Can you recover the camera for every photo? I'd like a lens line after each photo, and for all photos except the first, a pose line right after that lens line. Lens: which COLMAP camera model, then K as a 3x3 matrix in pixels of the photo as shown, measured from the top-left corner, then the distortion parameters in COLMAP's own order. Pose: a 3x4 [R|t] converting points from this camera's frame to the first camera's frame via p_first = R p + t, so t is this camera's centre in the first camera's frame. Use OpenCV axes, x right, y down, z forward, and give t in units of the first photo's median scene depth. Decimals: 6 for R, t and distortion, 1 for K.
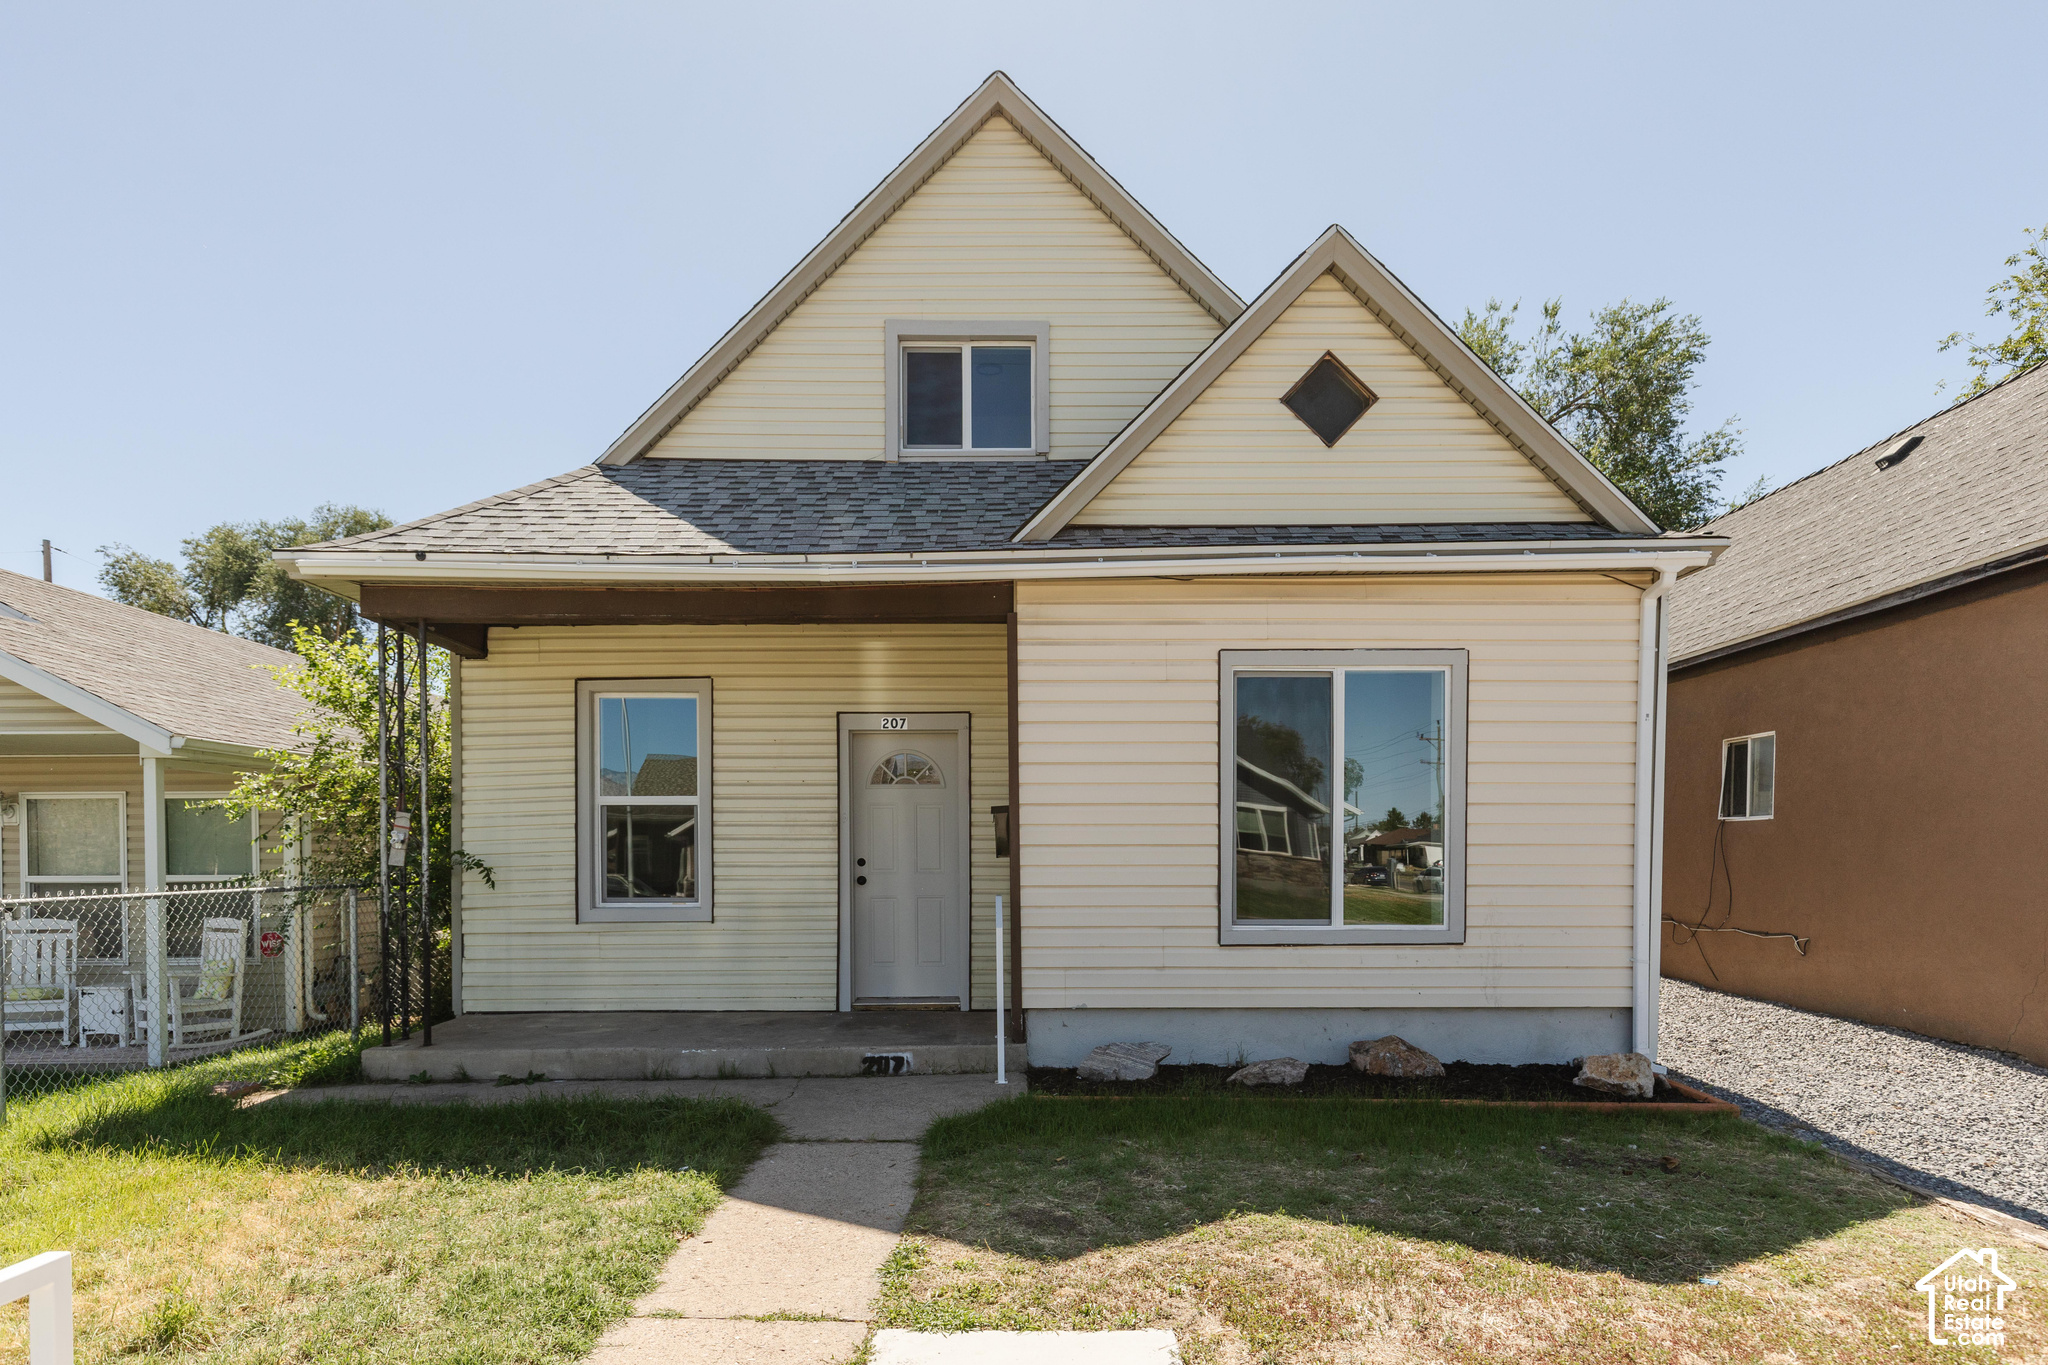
lens RADIAL K [[1281.3, 0, 1018.8], [0, 1281.3, 866.5], [0, 0, 1]] dist [0.000735, 0.000544]
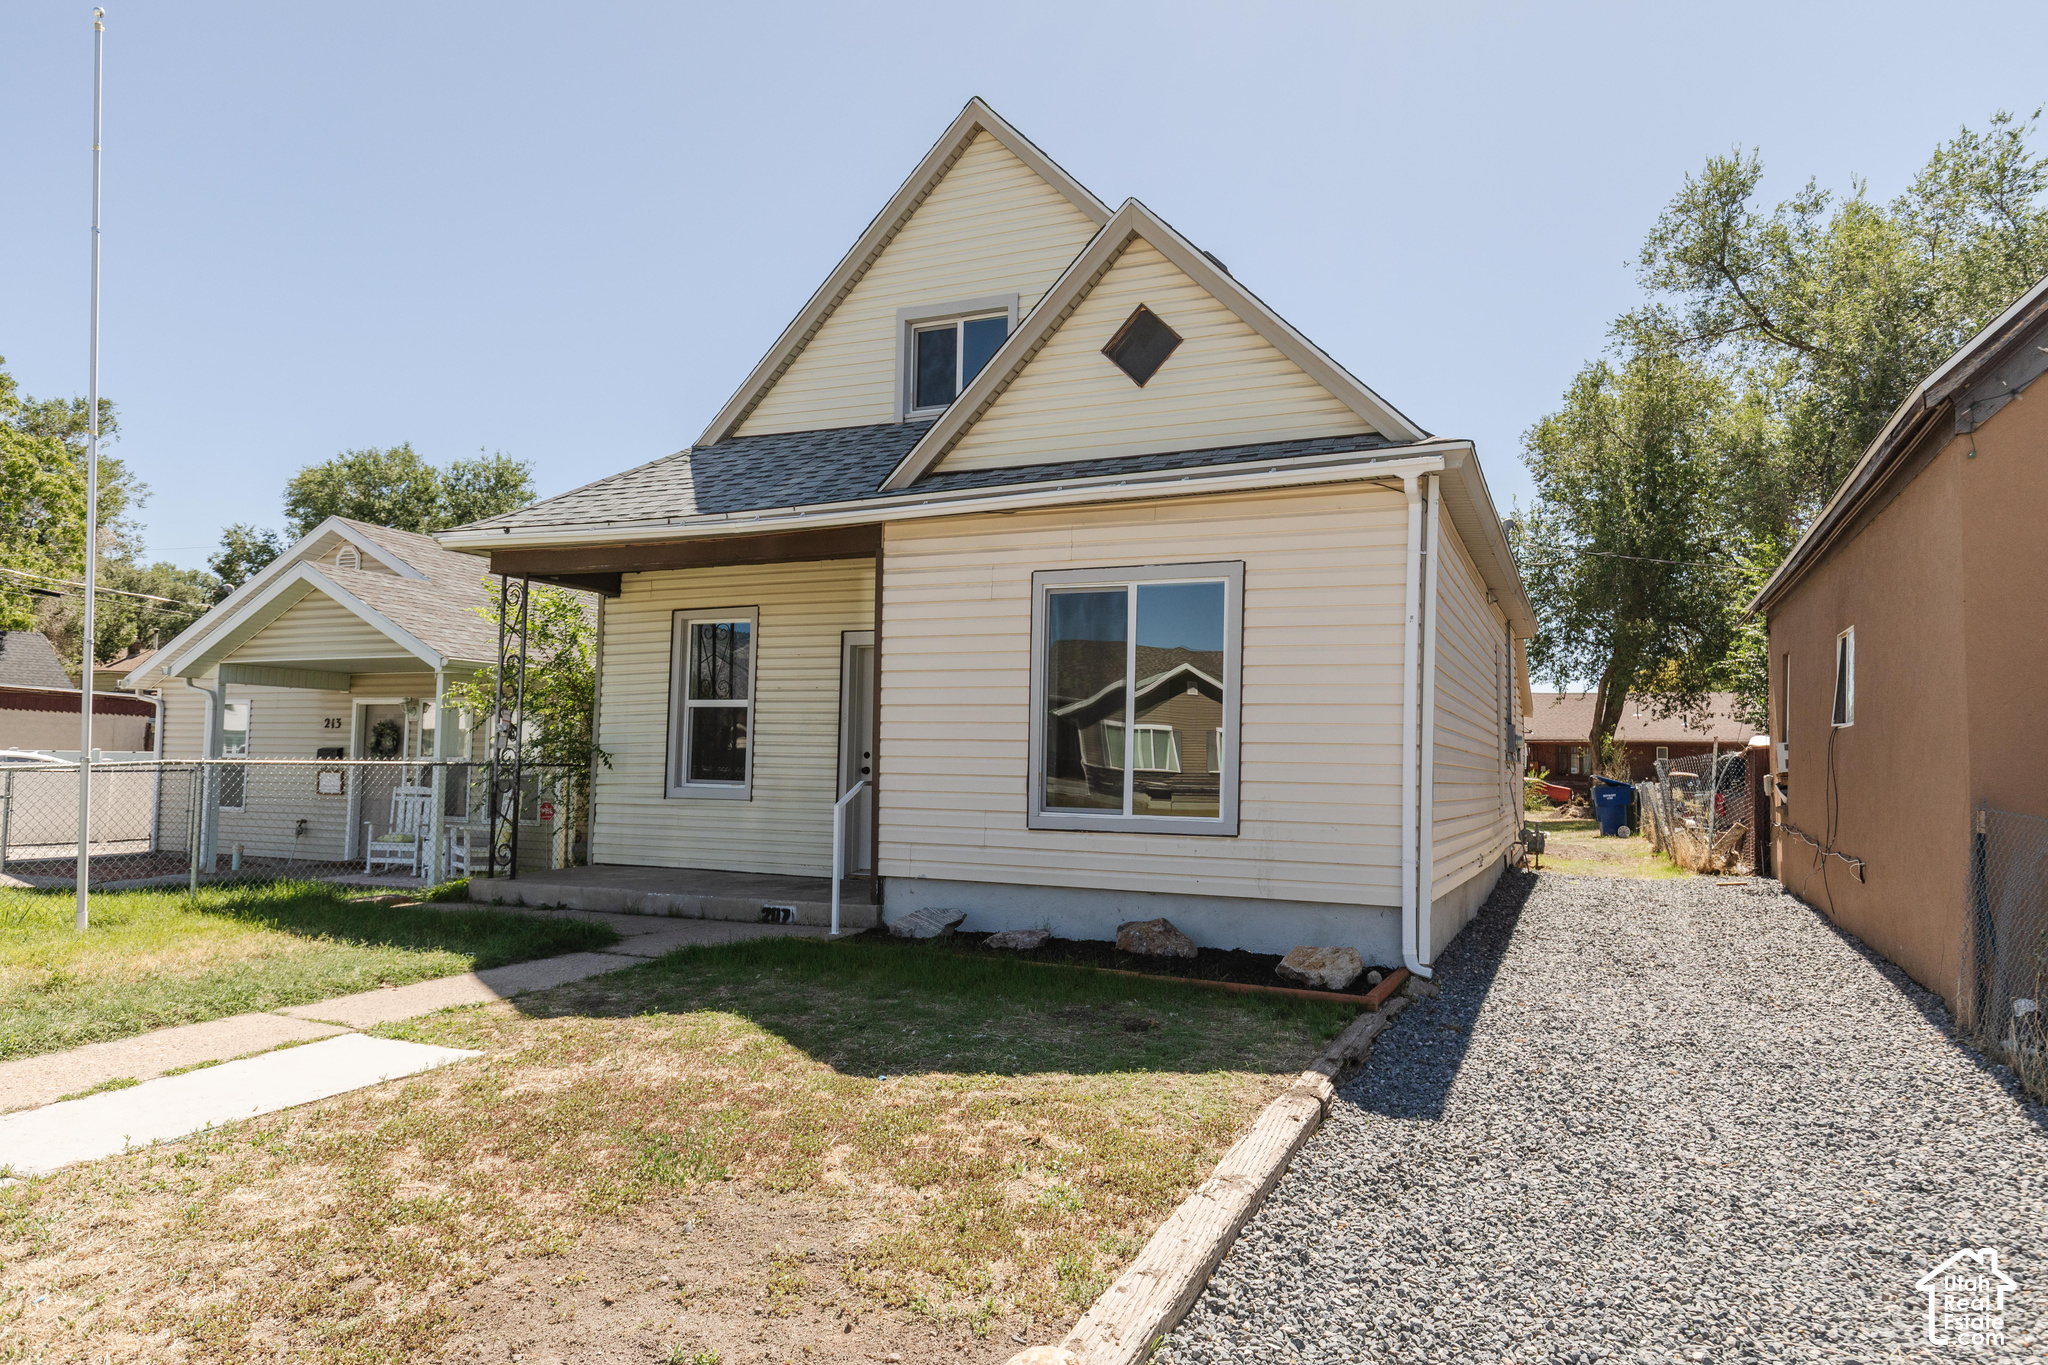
lens RADIAL K [[1319.3, 0, 1025.0], [0, 1319.3, 680.2], [0, 0, 1]] dist [-0.012228, 0.000849]
pose [[0.908454, -0.008221, -0.417903, 0.630219], [-0.022452, 0.997403, -0.068427, 0.009843], [0.417381, 0.071546, 0.905911, -0.069685]]
